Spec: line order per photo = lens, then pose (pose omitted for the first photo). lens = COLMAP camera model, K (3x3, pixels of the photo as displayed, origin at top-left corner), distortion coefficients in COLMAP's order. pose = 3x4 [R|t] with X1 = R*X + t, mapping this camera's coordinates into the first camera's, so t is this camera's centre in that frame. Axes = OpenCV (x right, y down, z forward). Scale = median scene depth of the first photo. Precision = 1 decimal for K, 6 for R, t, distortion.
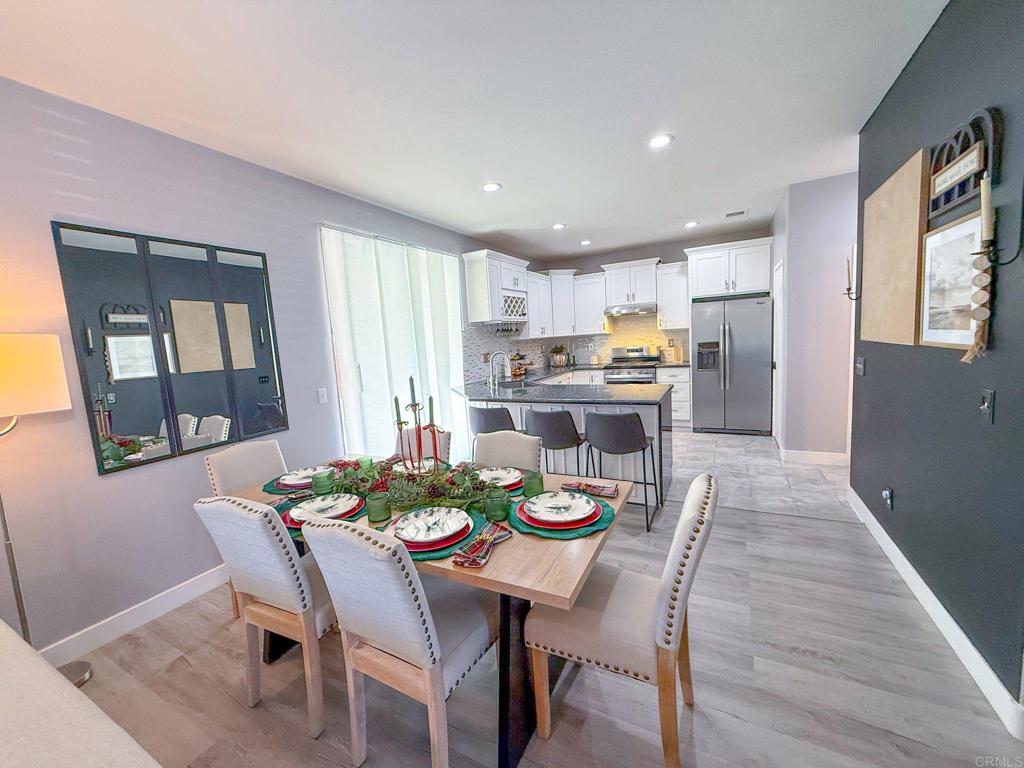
lens RADIAL K [[406.1, 0, 508.0], [0, 406.1, 384.3], [0, 0, 1]] dist [0.000734, 0.000010]
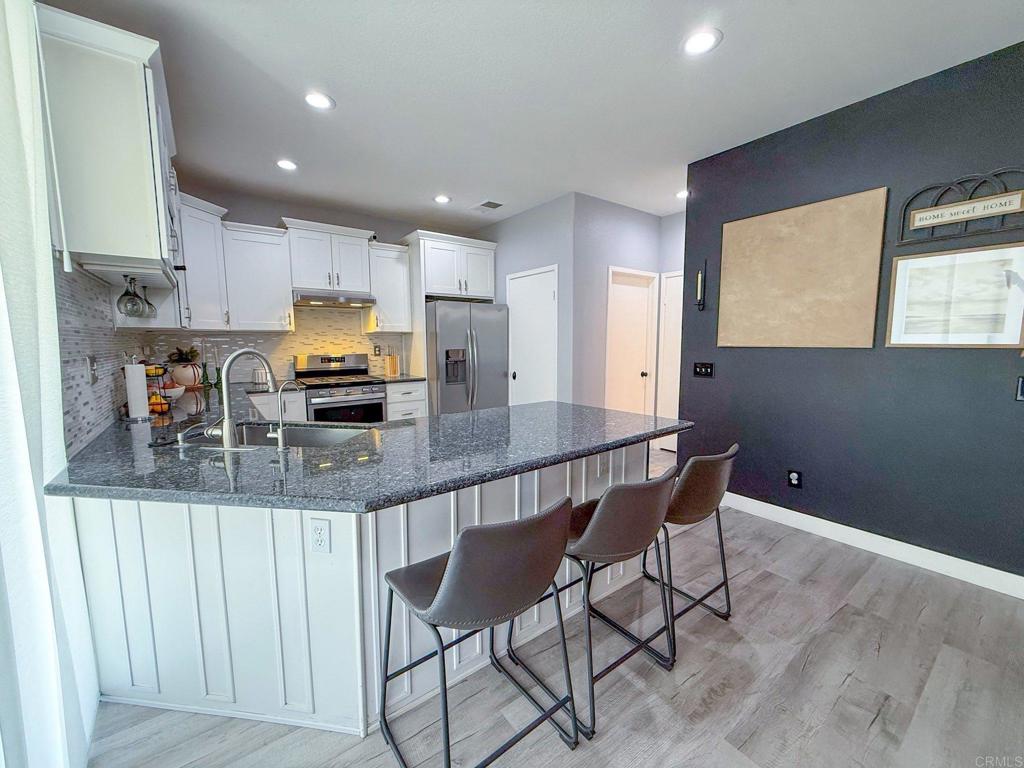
lens RADIAL K [[406.1, 0, 508.0], [0, 406.1, 384.3], [0, 0, 1]] dist [0.000734, 0.000010]
pose [[0.429234, -0.038369, 0.902378, -0.236508], [0.077090, 0.997008, 0.005723, -0.032214], [-0.899897, 0.067108, 0.430907, 0.609676]]
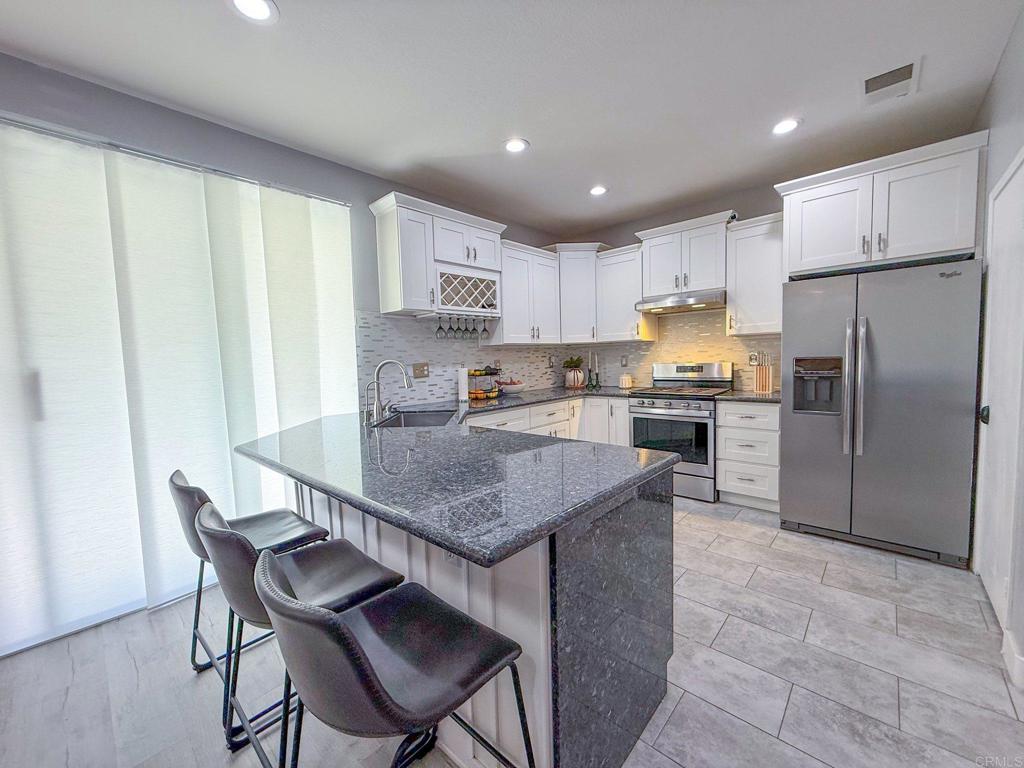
lens RADIAL K [[406.1, 0, 508.0], [0, 406.1, 384.3], [0, 0, 1]] dist [0.000734, 0.000010]
pose [[0.966846, 0.049543, -0.250506, 0.275317], [-0.057373, 0.998063, -0.024044, -0.040168], [0.248830, 0.037620, 0.967816, 0.460444]]
